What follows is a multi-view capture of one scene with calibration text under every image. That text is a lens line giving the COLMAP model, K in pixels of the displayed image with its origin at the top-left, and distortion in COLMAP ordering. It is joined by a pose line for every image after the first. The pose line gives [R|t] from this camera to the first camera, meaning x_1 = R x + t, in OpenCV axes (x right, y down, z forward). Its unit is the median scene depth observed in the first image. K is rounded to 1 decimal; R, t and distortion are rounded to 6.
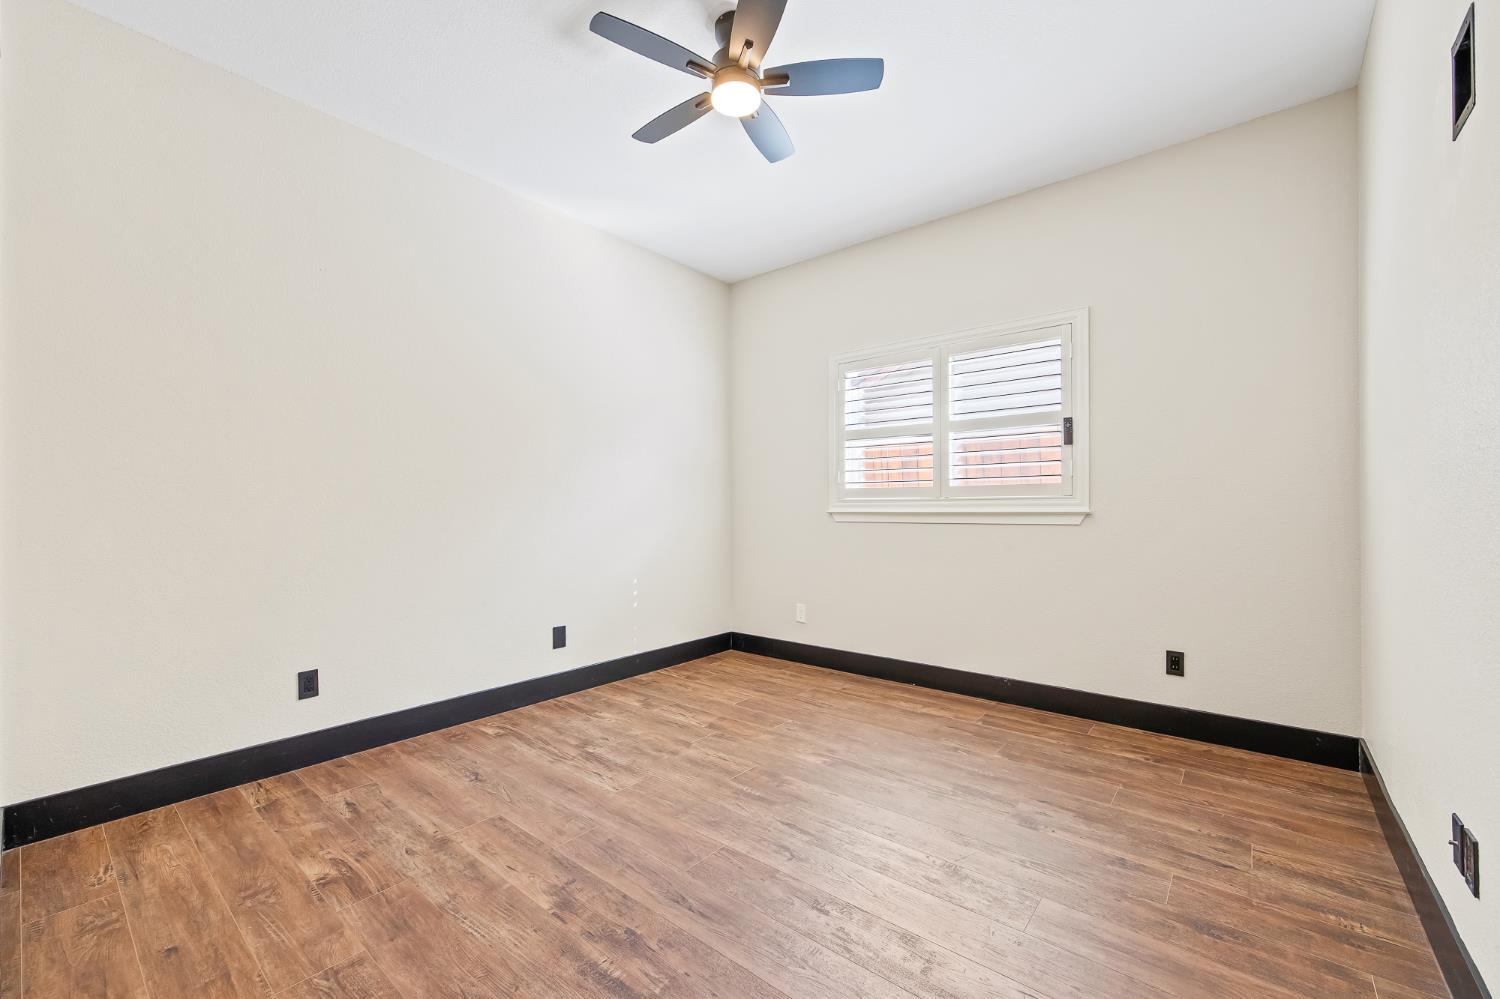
lens RADIAL K [[576.2, 0, 812.9], [0, 576.2, 500.1], [0, 0, 1]] dist [0.009076, 0.000242]
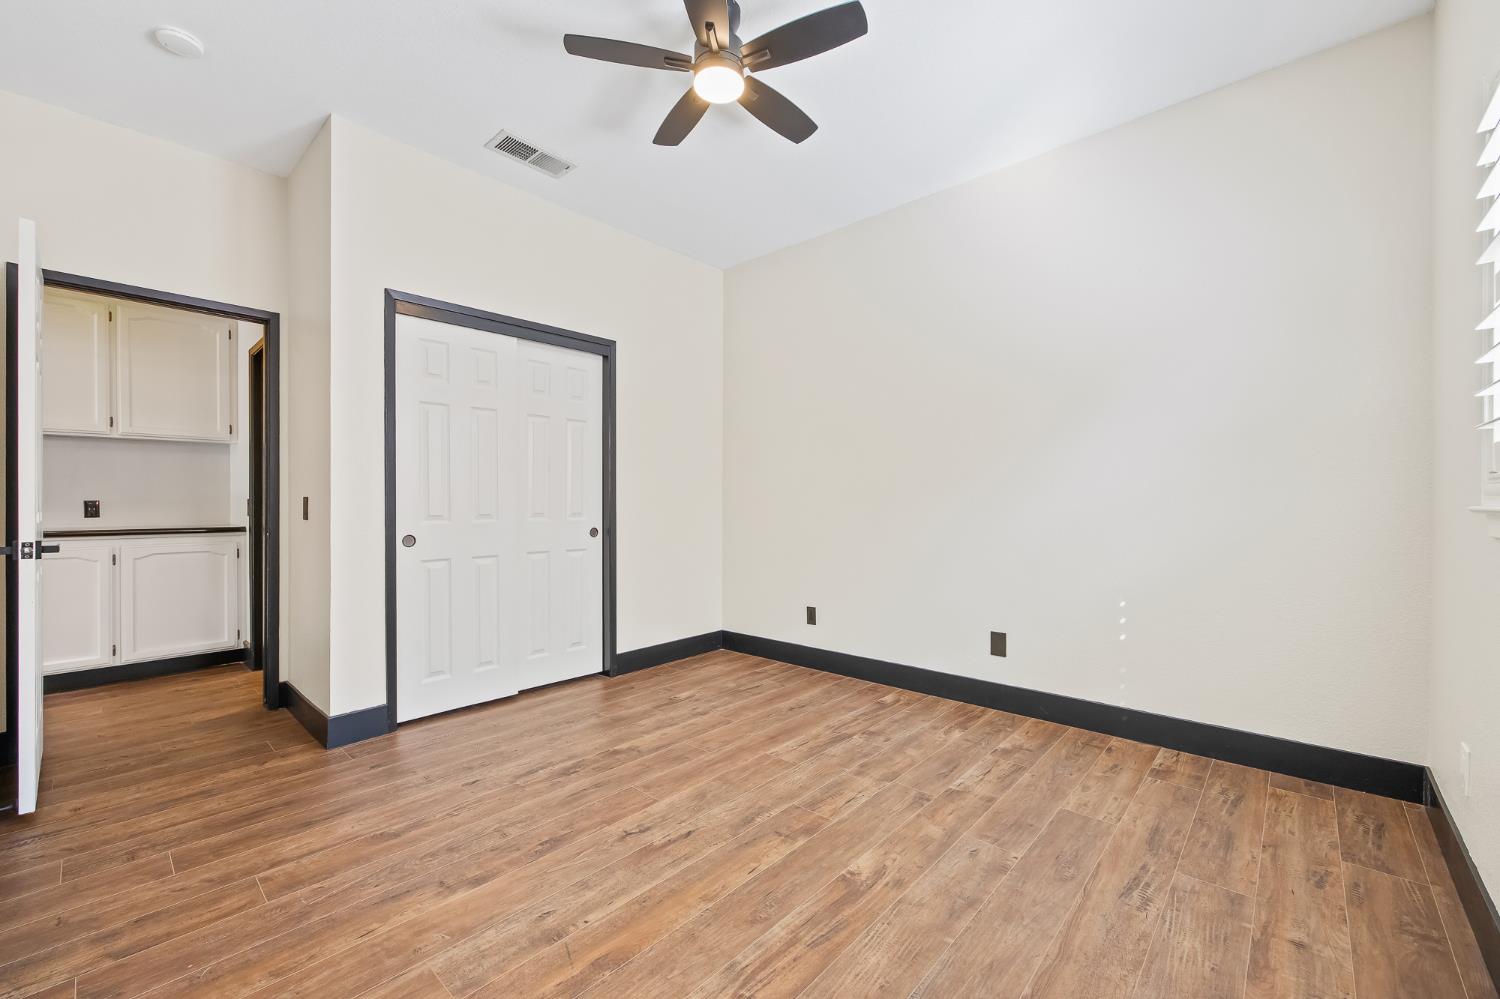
lens RADIAL K [[625.5, 0, 754.6], [0, 625.5, 506.3], [0, 0, 1]] dist [0.001189, 0.000385]
pose [[-0.097016, 0.006172, -0.995264, 0.732044], [0.018606, 0.999817, 0.004386, 0.010719], [0.995109, -0.018093, -0.097113, 0.915385]]
